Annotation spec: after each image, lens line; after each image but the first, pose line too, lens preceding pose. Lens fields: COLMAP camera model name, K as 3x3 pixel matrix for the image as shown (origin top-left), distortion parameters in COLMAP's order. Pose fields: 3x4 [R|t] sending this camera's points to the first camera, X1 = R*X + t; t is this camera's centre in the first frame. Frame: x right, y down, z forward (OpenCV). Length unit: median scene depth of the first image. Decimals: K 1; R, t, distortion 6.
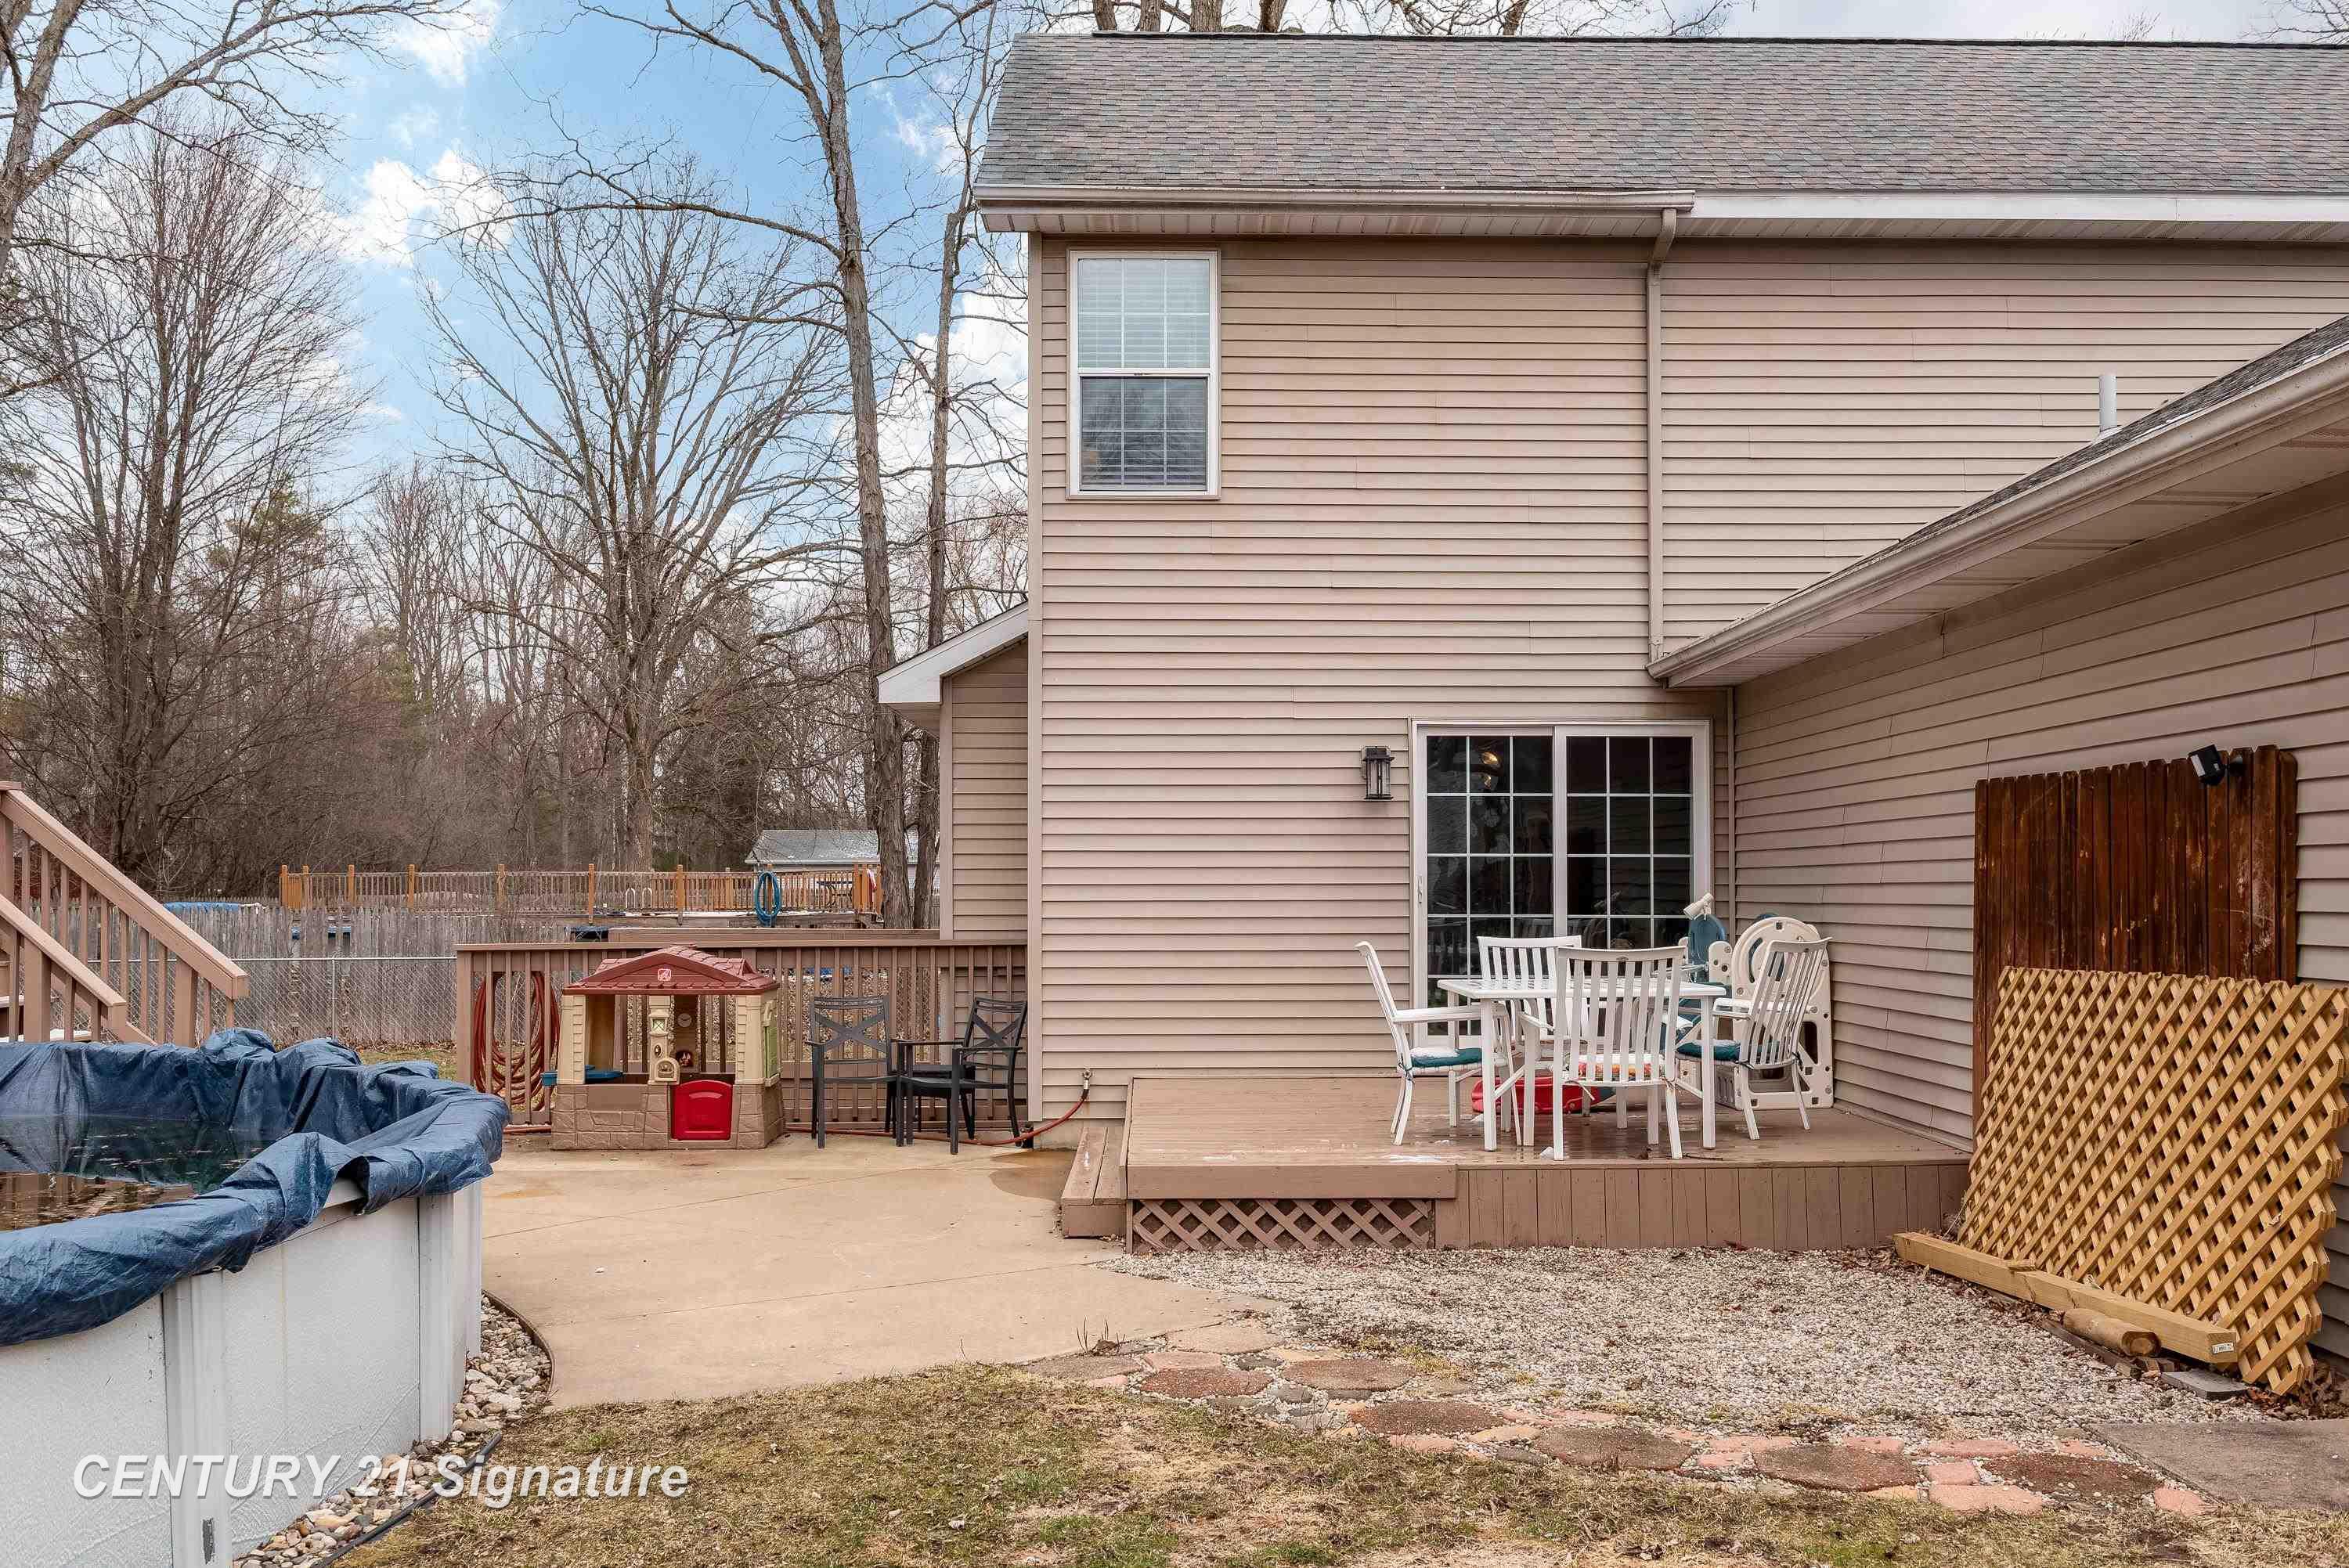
lens RADIAL K [[2159.3, 0, 1174.5], [0, 2159.3, 784.0], [0, 0, 1]] dist [-0.016832, -0.009368]
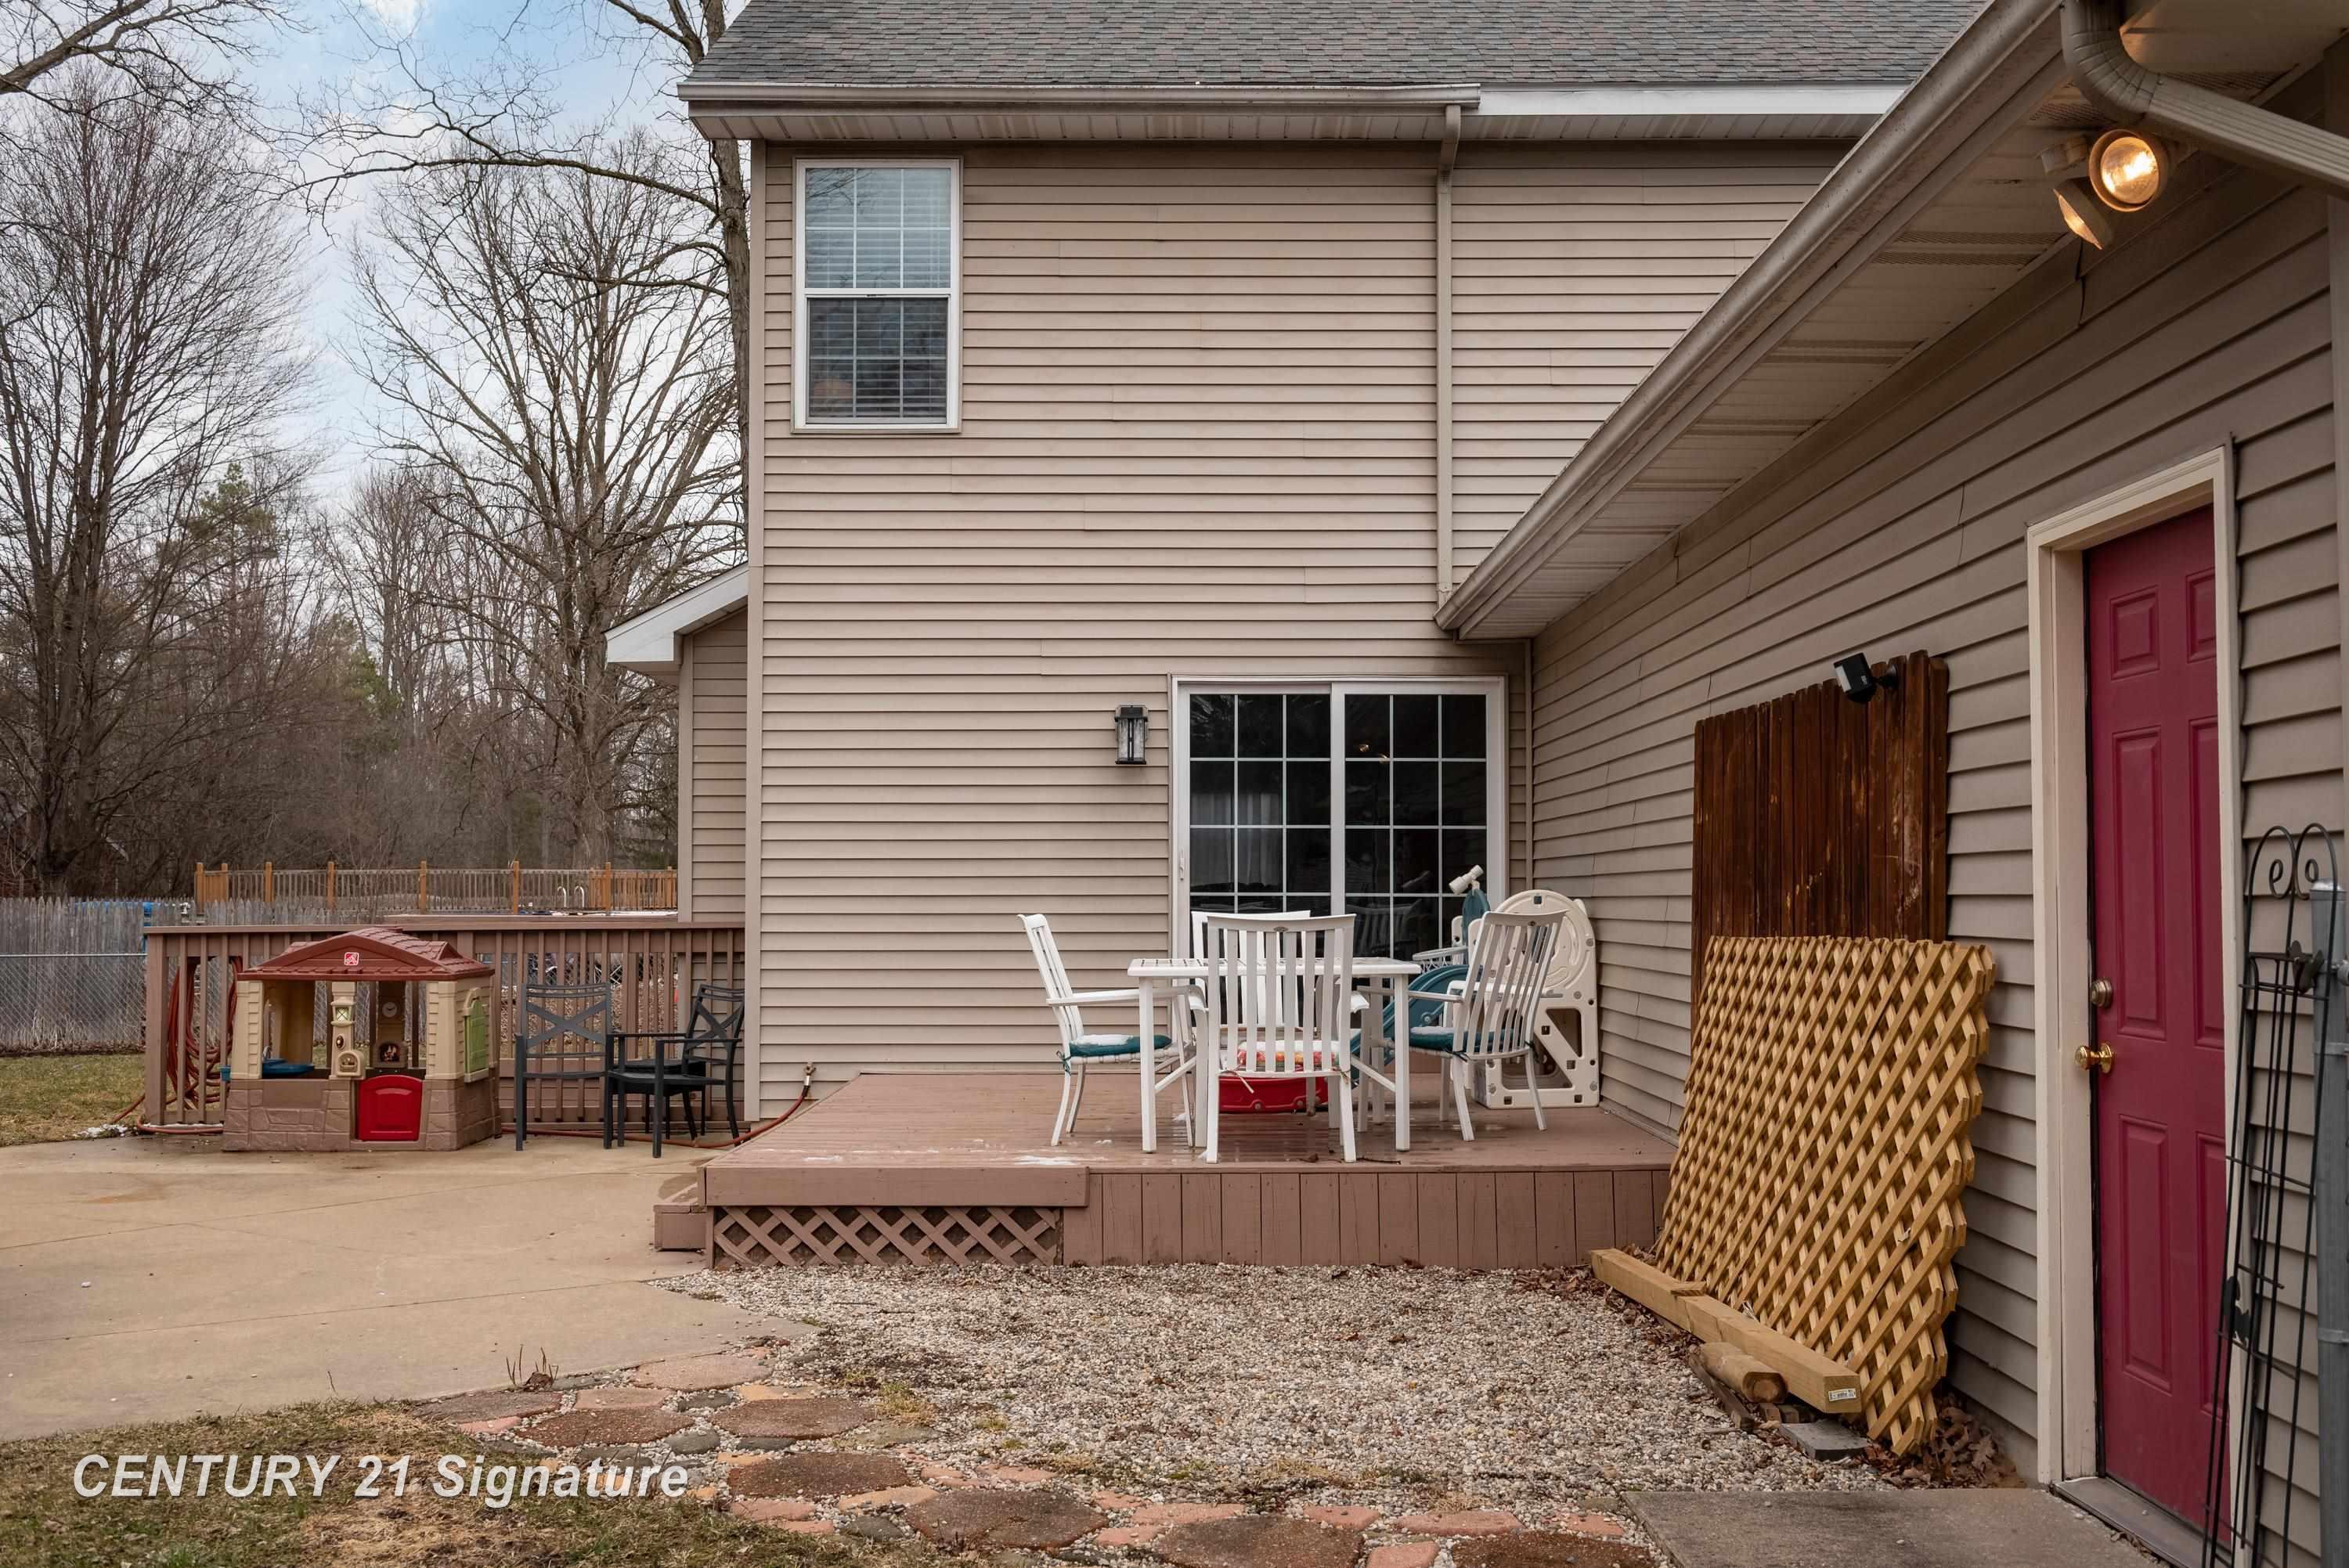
lens RADIAL K [[2183.2, 0, 1174.5], [0, 2183.2, 784.0], [0, 0, 1]] dist [-0.013797, 0.002224]
pose [[0.999823, -0.000563, -0.018810, 0.128472], [0.000494, 0.999993, -0.003692, 0.018588], [0.018812, 0.003682, 0.999816, 0.090166]]
